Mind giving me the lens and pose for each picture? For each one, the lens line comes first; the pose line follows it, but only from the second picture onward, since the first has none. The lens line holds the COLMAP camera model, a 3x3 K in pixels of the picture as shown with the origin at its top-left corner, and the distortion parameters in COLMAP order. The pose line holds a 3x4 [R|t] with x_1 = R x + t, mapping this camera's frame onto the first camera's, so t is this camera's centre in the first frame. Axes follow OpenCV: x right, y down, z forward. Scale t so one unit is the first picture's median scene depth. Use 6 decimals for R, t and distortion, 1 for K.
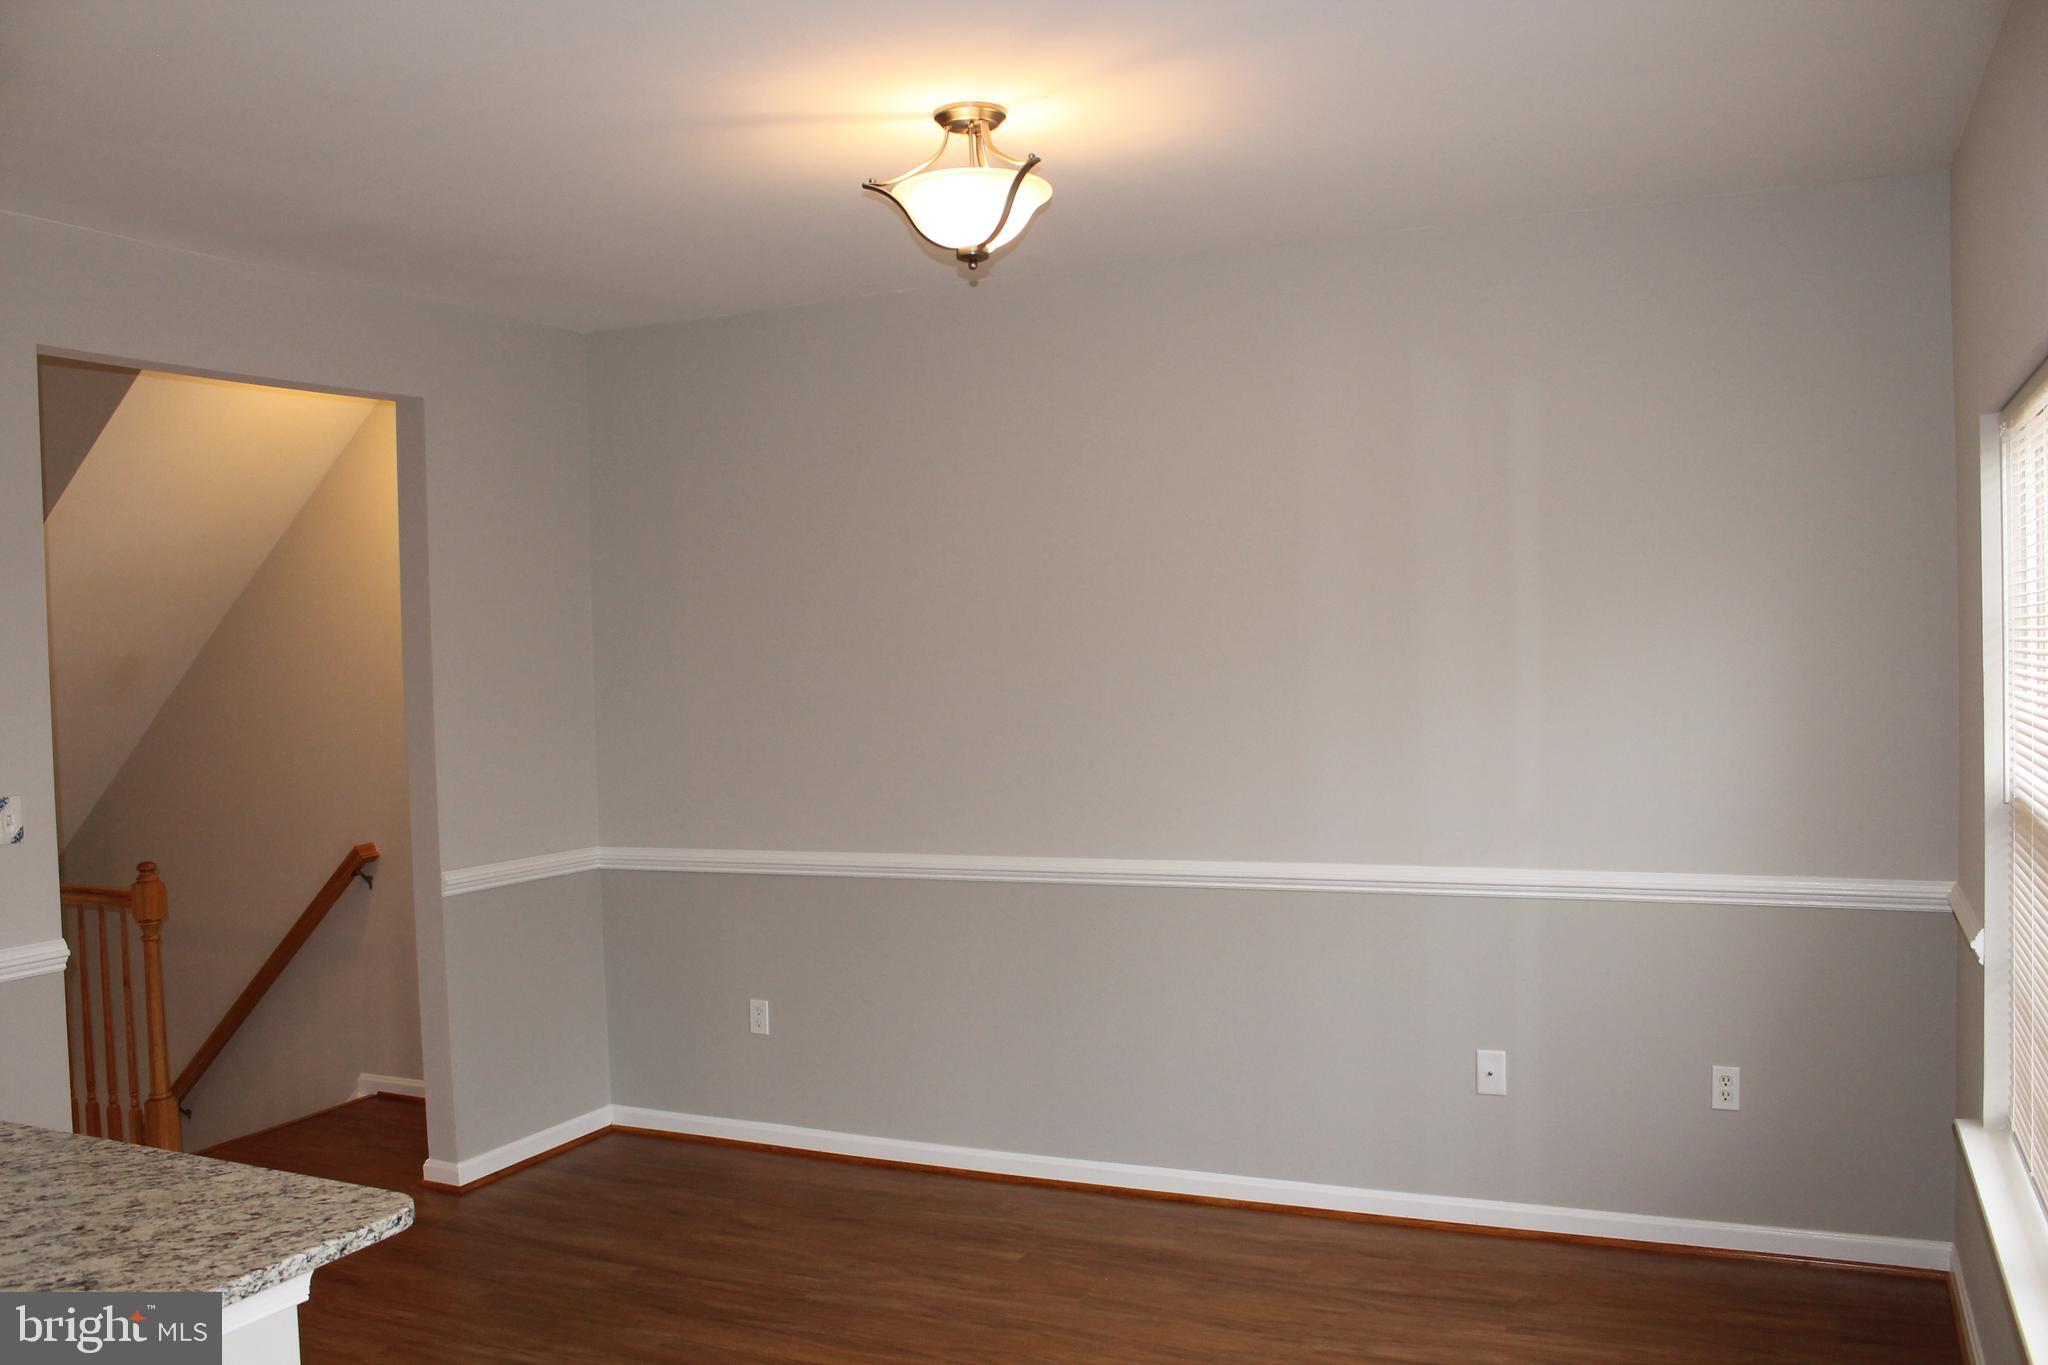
lens RADIAL K [[1728.8, 0, 1018.6], [0, 1728.8, 690.0], [0, 0, 1]] dist [-0.168689, 0.144473]
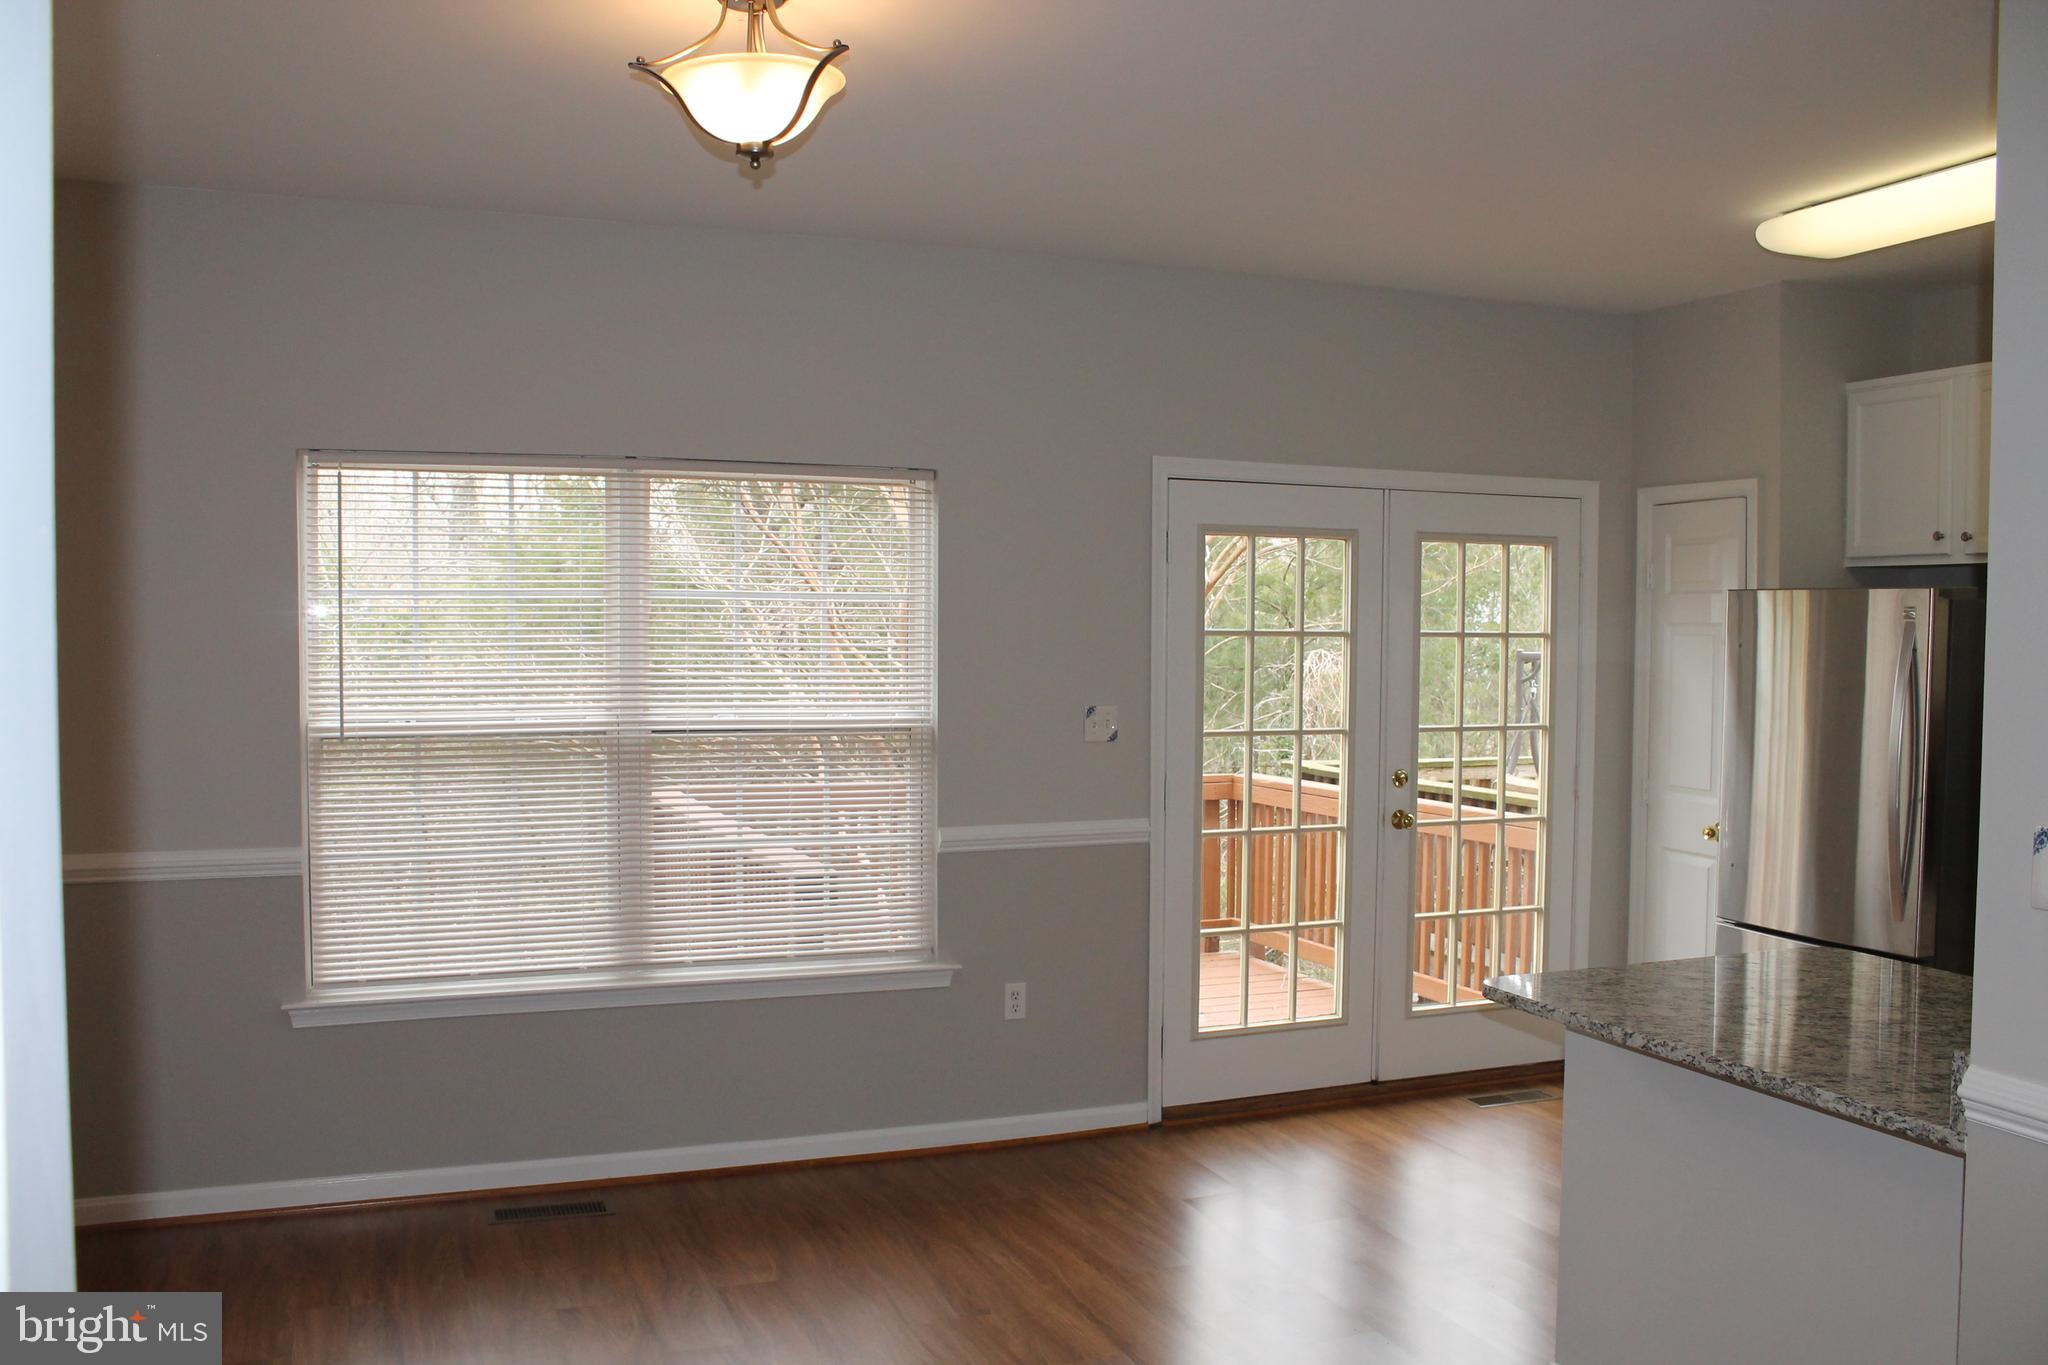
lens RADIAL K [[1728.8, 0, 1018.6], [0, 1728.8, 690.0], [0, 0, 1]] dist [-0.168689, 0.144473]
pose [[-0.722439, -0.003421, 0.691426, -1.057560], [0.032805, 0.998692, 0.039218, -0.013519], [-0.690656, 0.051015, -0.721382, 2.262702]]
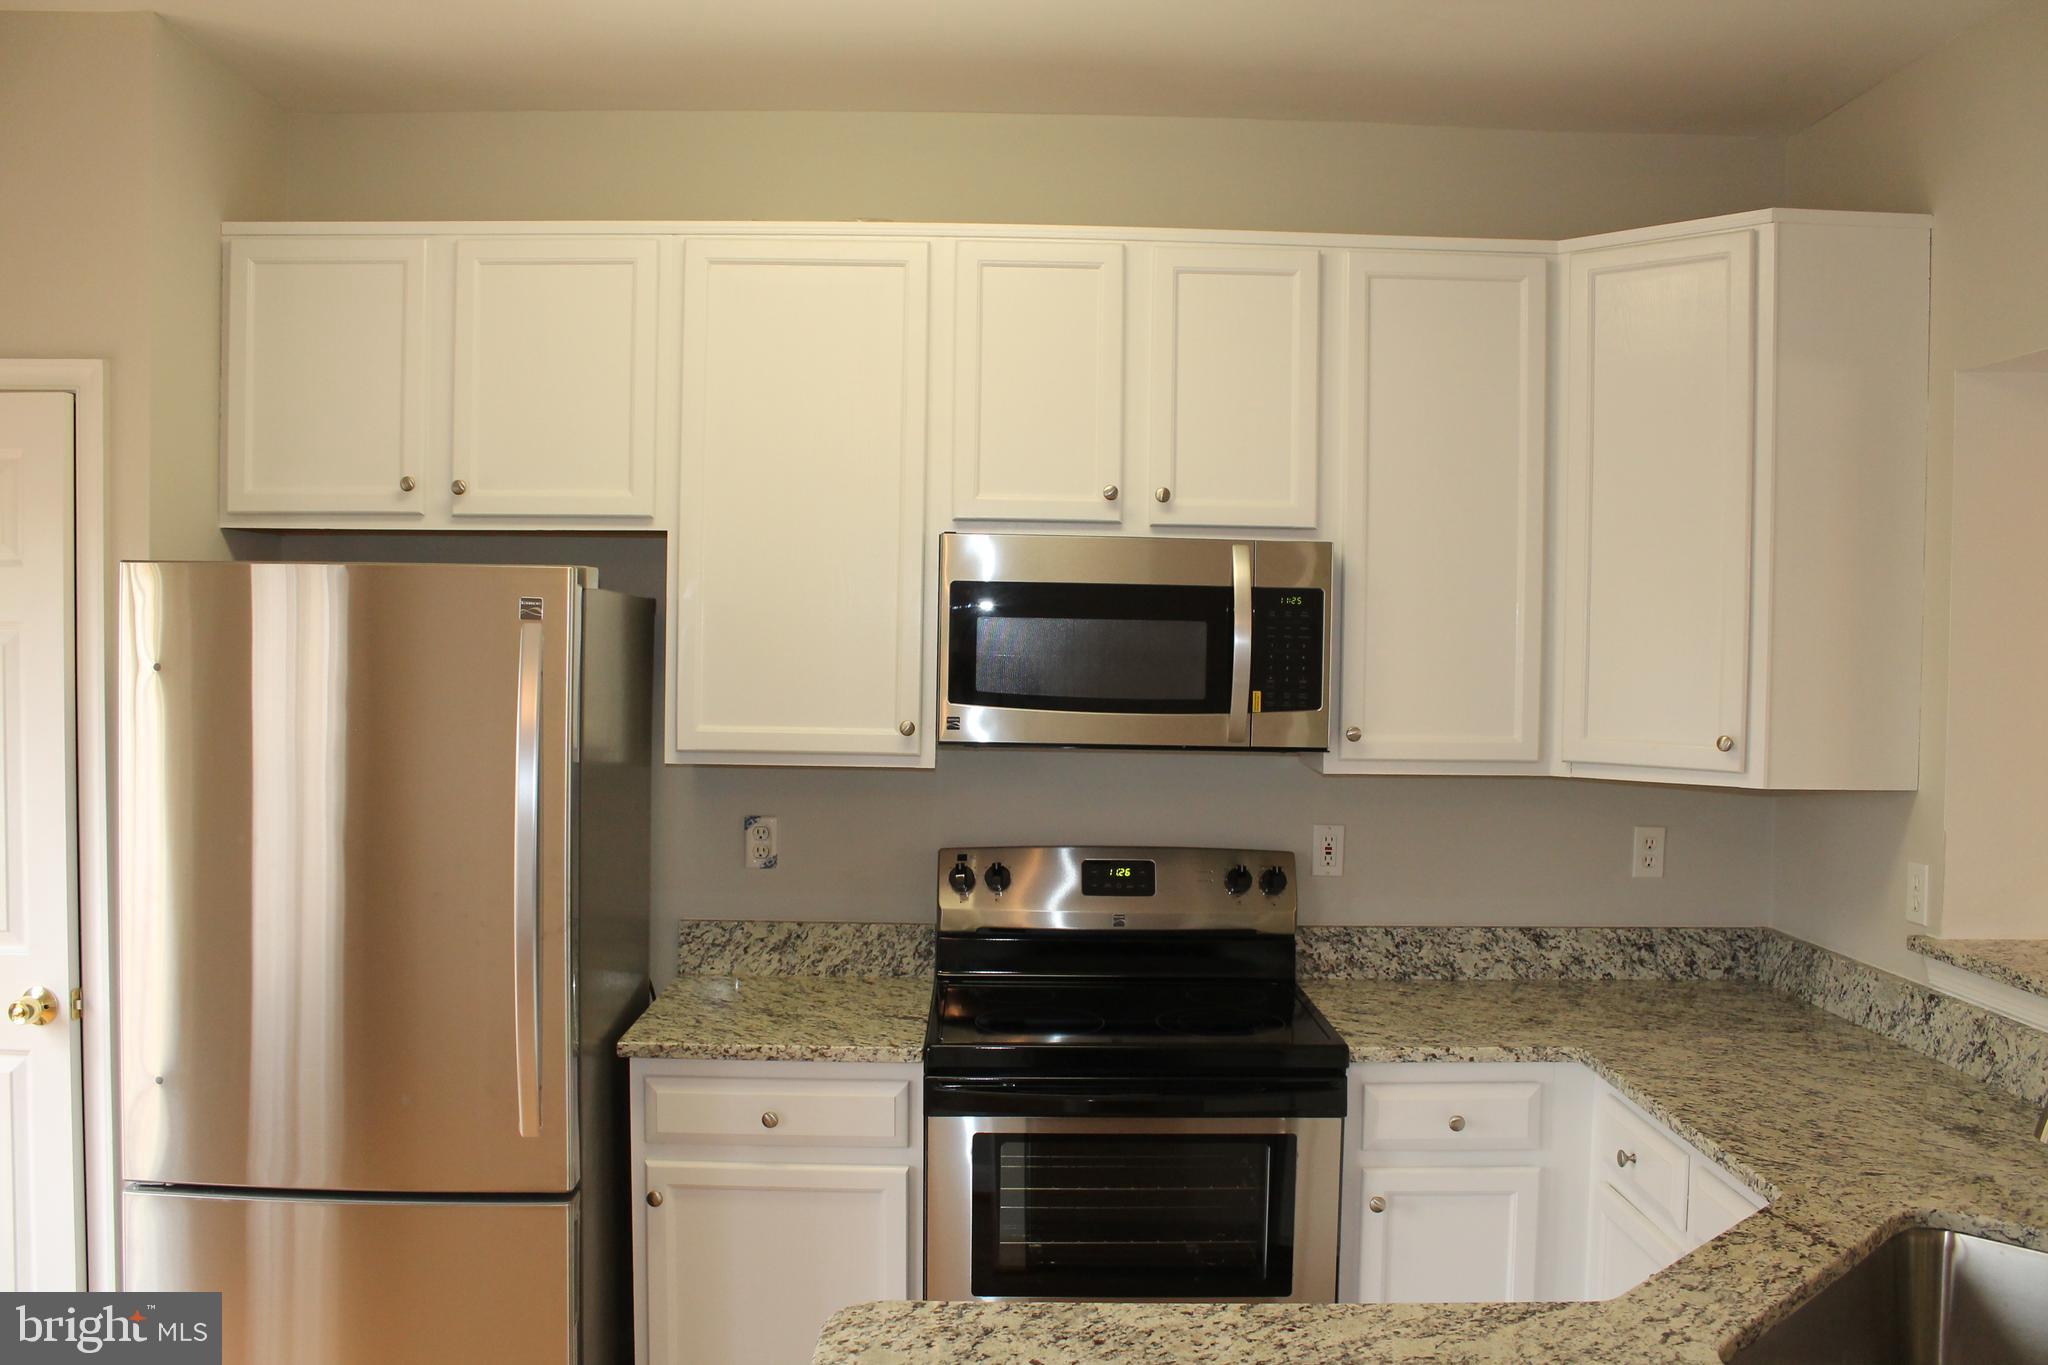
lens RADIAL K [[1728.8, 0, 1018.6], [0, 1728.8, 690.0], [0, 0, 1]] dist [-0.168689, 0.144473]
pose [[-0.902823, 0.028288, -0.429080, -0.270158], [-0.003338, 0.997343, 0.072775, -0.024385], [0.429998, 0.067135, -0.900330, 1.331202]]
